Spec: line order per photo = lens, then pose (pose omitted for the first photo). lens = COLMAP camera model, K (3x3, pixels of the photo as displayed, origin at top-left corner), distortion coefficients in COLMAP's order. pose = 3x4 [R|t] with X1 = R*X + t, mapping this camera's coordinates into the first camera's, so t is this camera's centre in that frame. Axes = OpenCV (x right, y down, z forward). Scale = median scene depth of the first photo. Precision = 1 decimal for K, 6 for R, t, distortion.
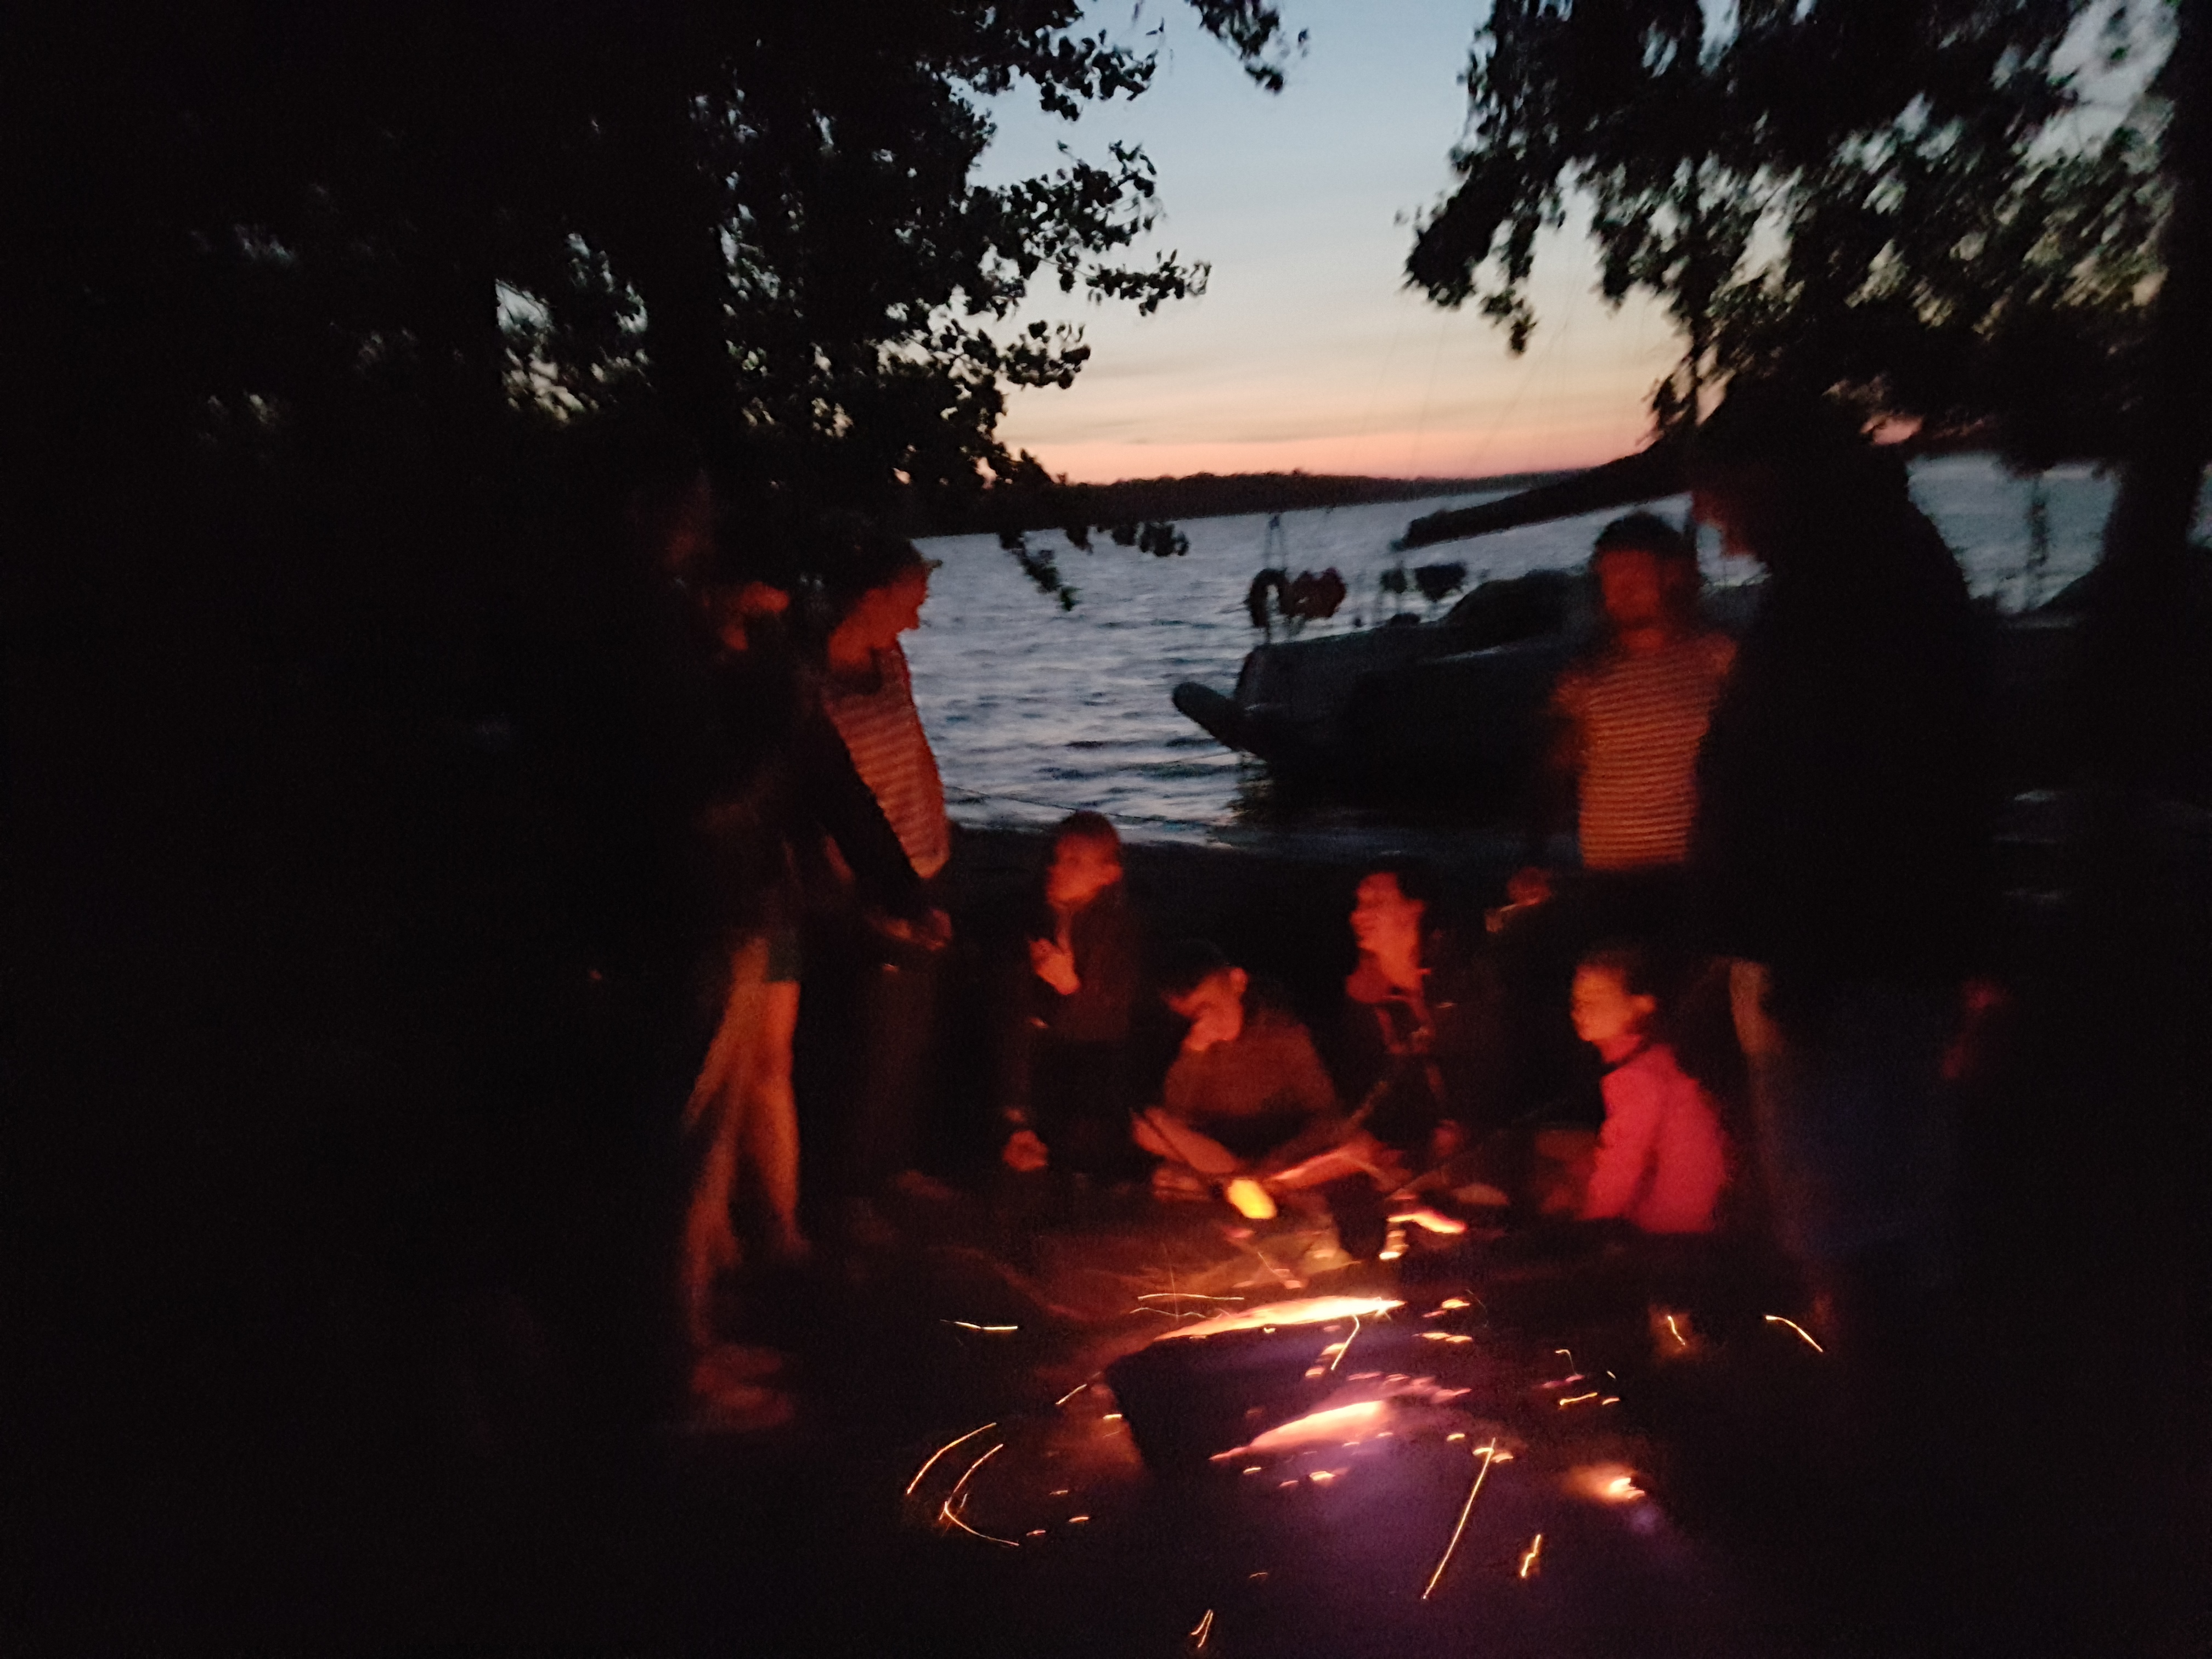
lens RADIAL K [[1702.1, 0, 1106.0], [0, 1702.1, 829.5], [0, 0, 1]] dist [-0.072029, 0.003797]
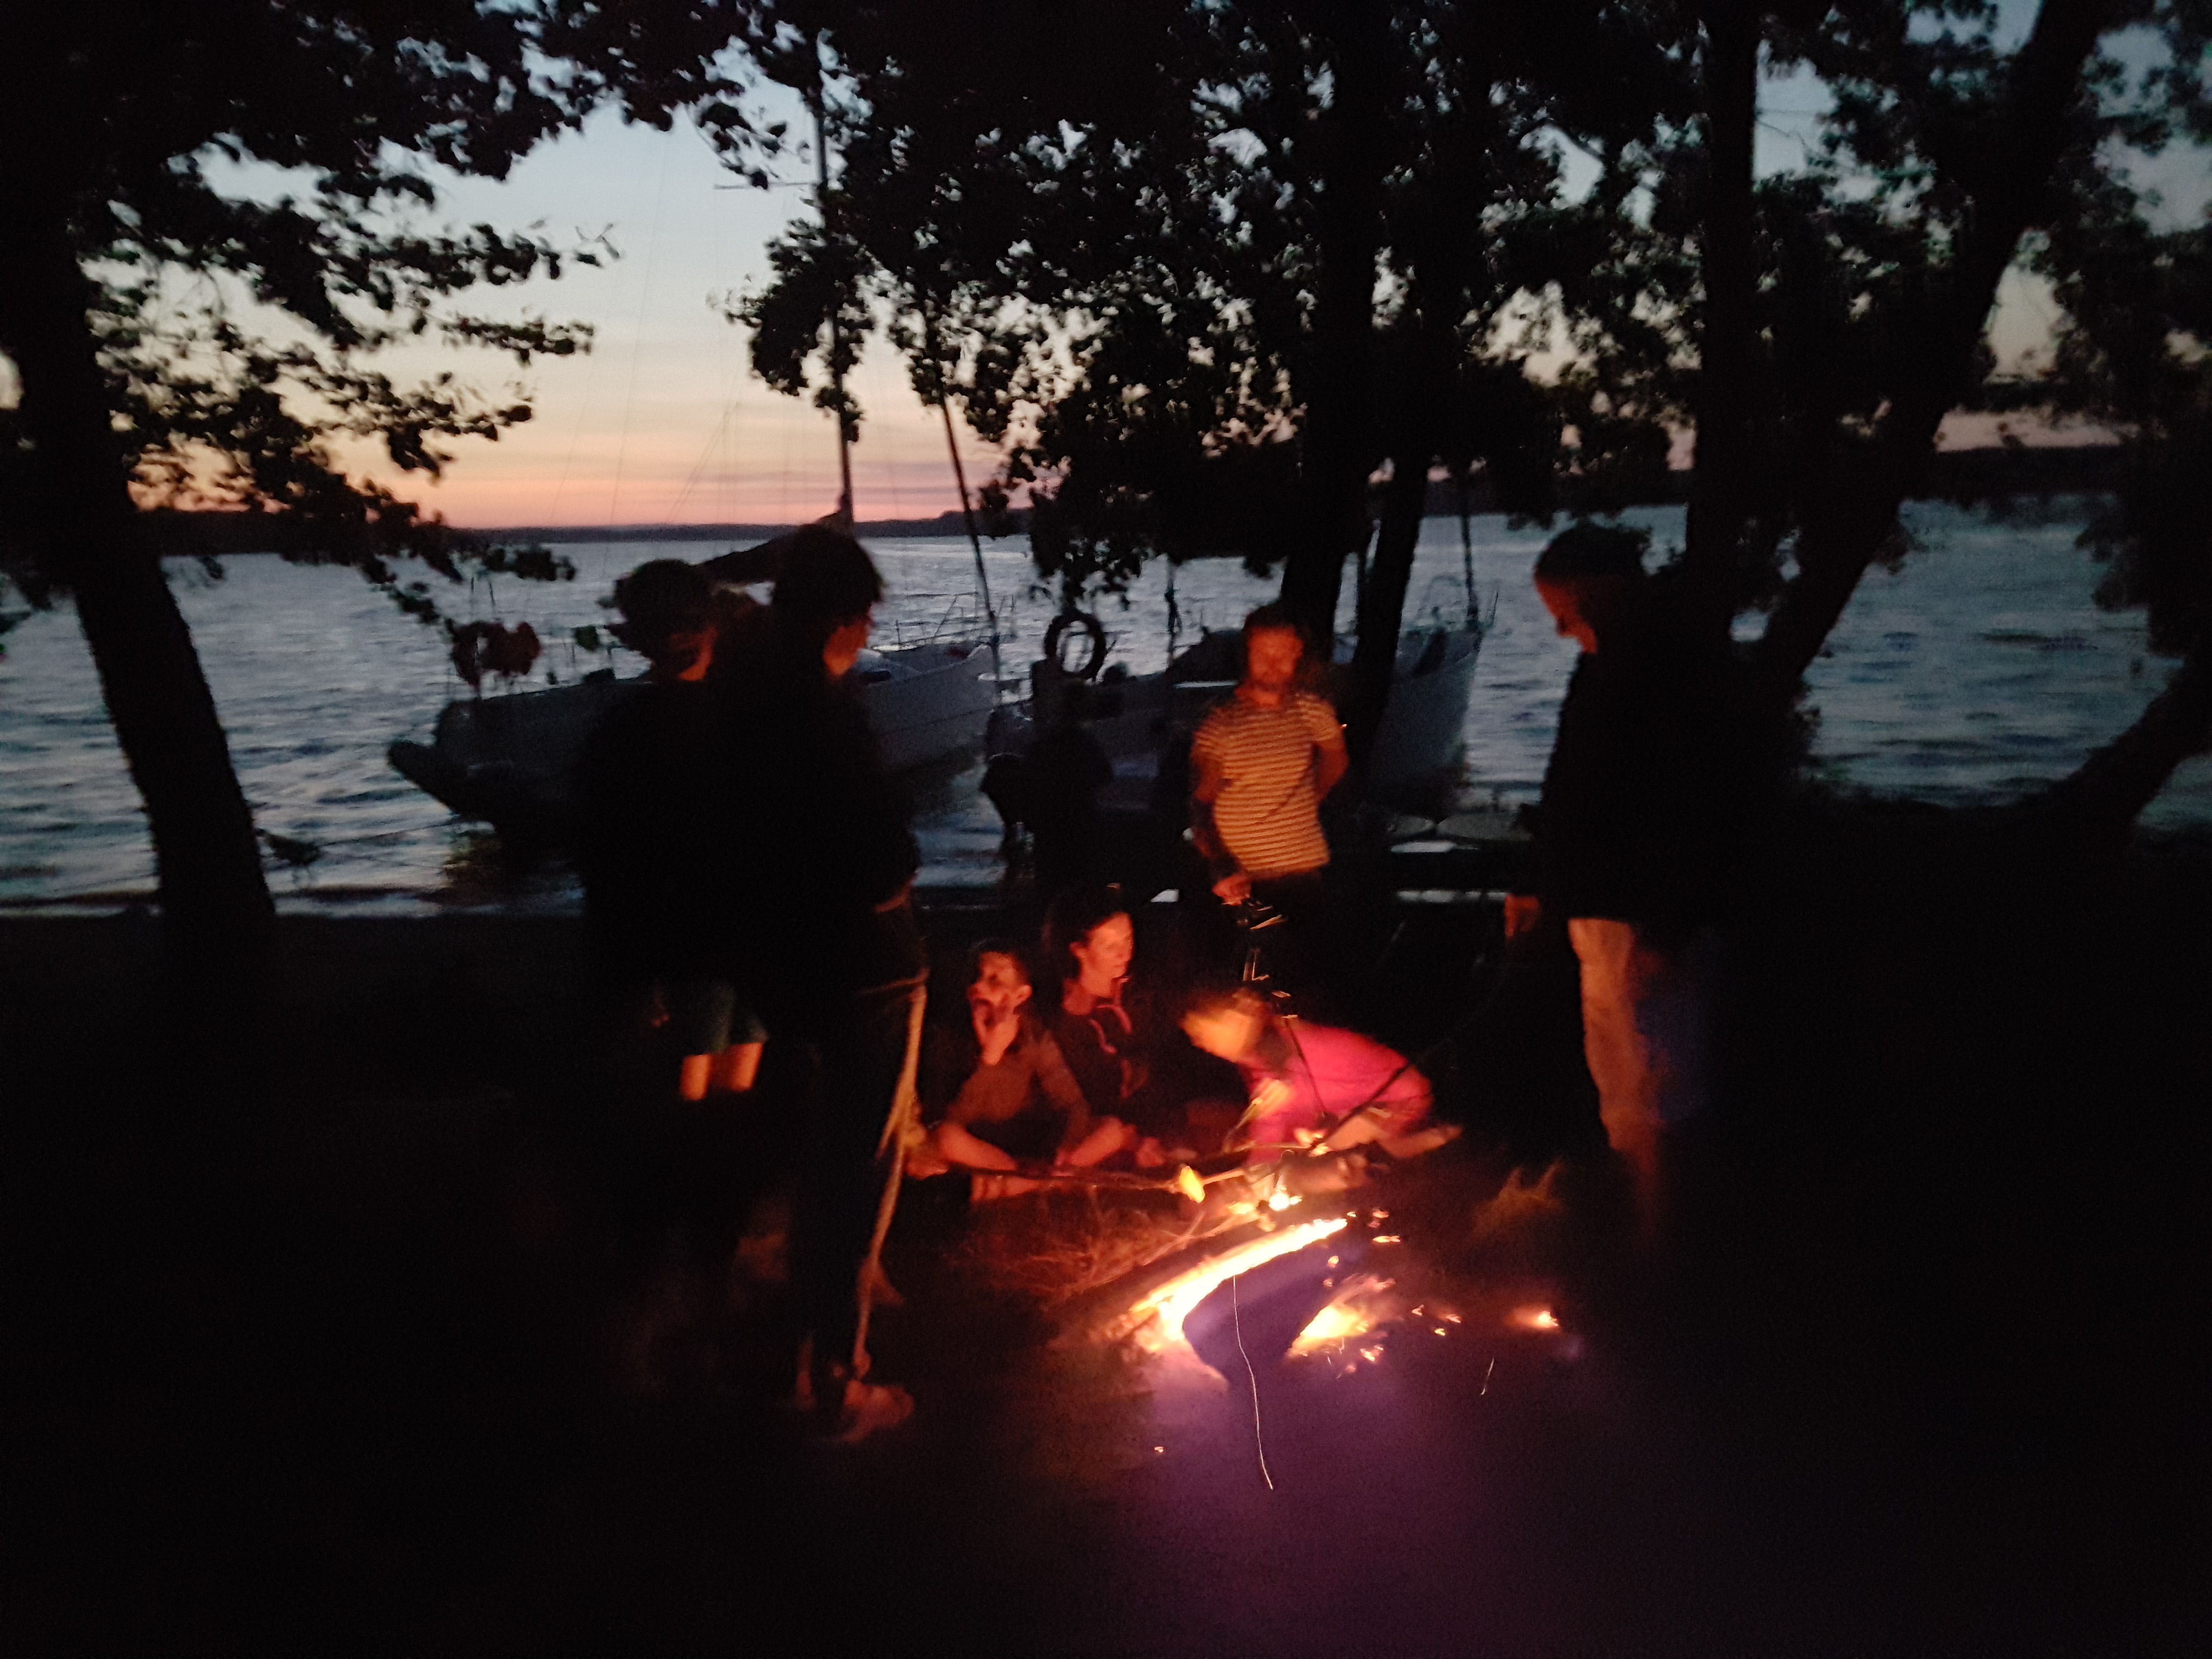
lens RADIAL K [[1655.3, 0, 1106.0], [0, 1655.3, 829.5], [0, 0, 1]] dist [0.001264, 0.000816]
pose [[0.831341, -0.019939, 0.555405, -0.224125], [0.037253, 0.999108, -0.019894, -0.001525], [-0.554513, 0.037230, 0.831342, 0.009159]]
